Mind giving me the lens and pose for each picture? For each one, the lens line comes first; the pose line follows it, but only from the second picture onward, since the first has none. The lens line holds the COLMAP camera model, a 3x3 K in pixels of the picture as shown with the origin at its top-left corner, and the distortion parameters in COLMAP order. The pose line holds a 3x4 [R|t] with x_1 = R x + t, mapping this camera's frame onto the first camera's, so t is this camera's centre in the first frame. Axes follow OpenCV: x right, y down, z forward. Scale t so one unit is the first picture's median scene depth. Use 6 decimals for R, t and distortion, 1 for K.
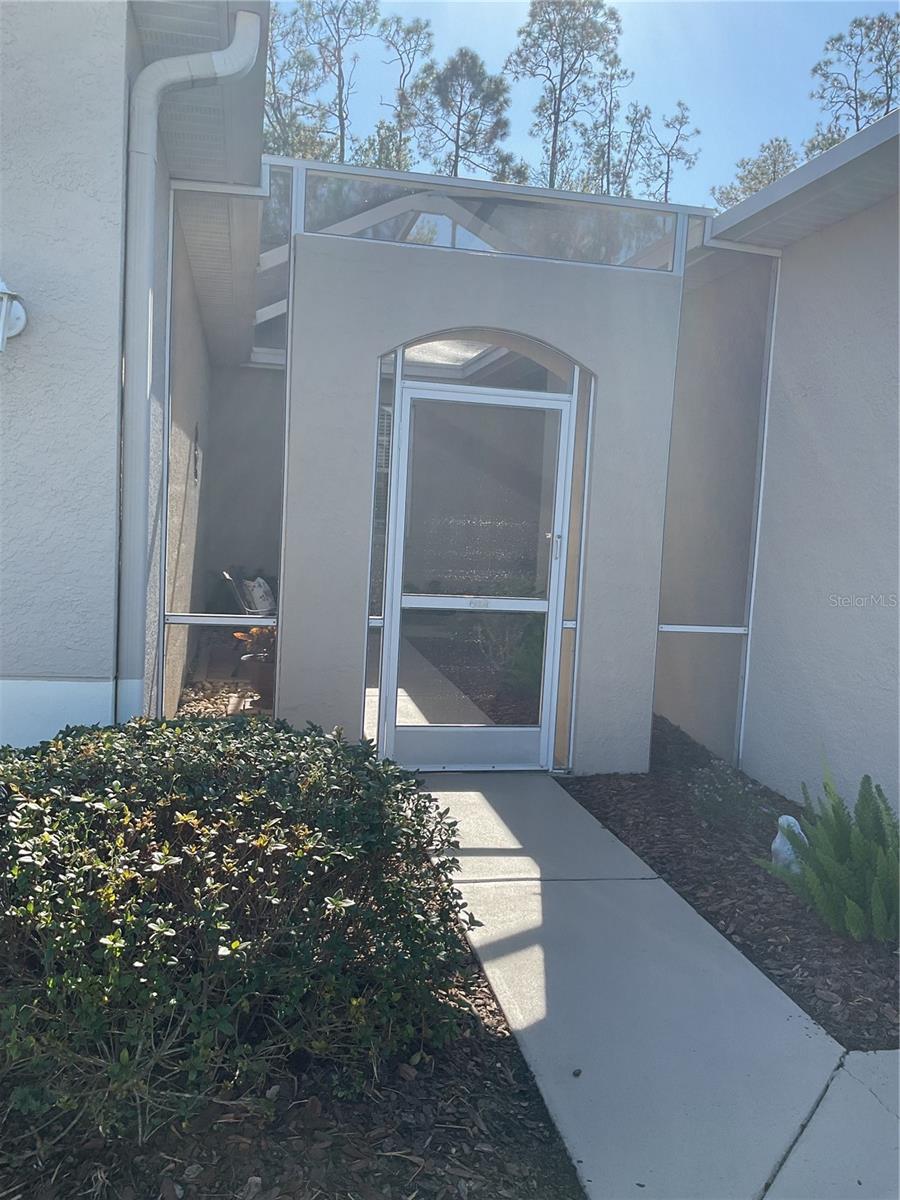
lens RADIAL K [[987.2, 0, 449.1], [0, 987.2, 598.7], [0, 0, 1]] dist [0.068761, -0.091674]
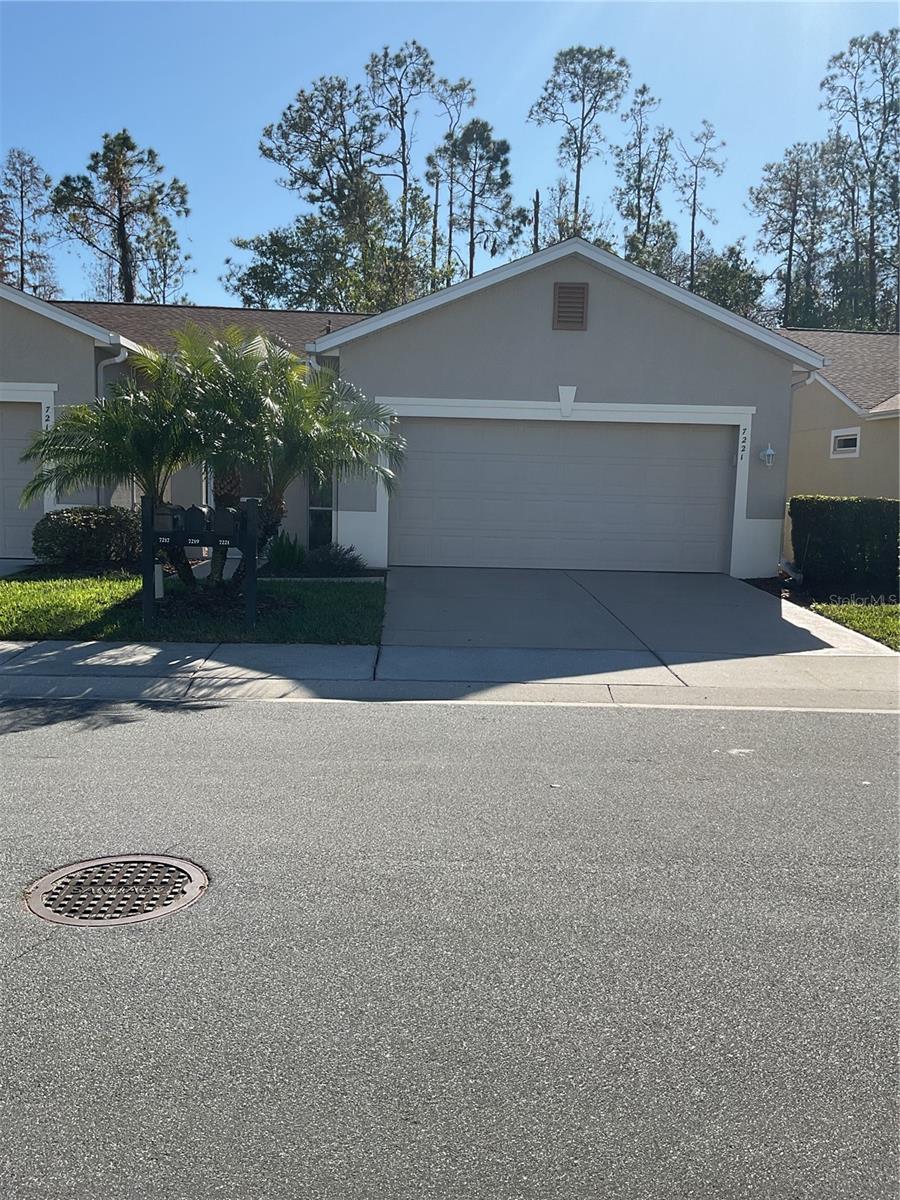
lens RADIAL K [[987.2, 0, 449.9], [0, 987.2, 601.0], [0, 0, 1]] dist [0.068761, -0.091674]
pose [[0.988987, -0.006548, -0.147856, 0.119637], [0.009690, 0.999742, 0.020536, 0.028136], [0.147683, -0.021743, 0.988796, -0.200698]]
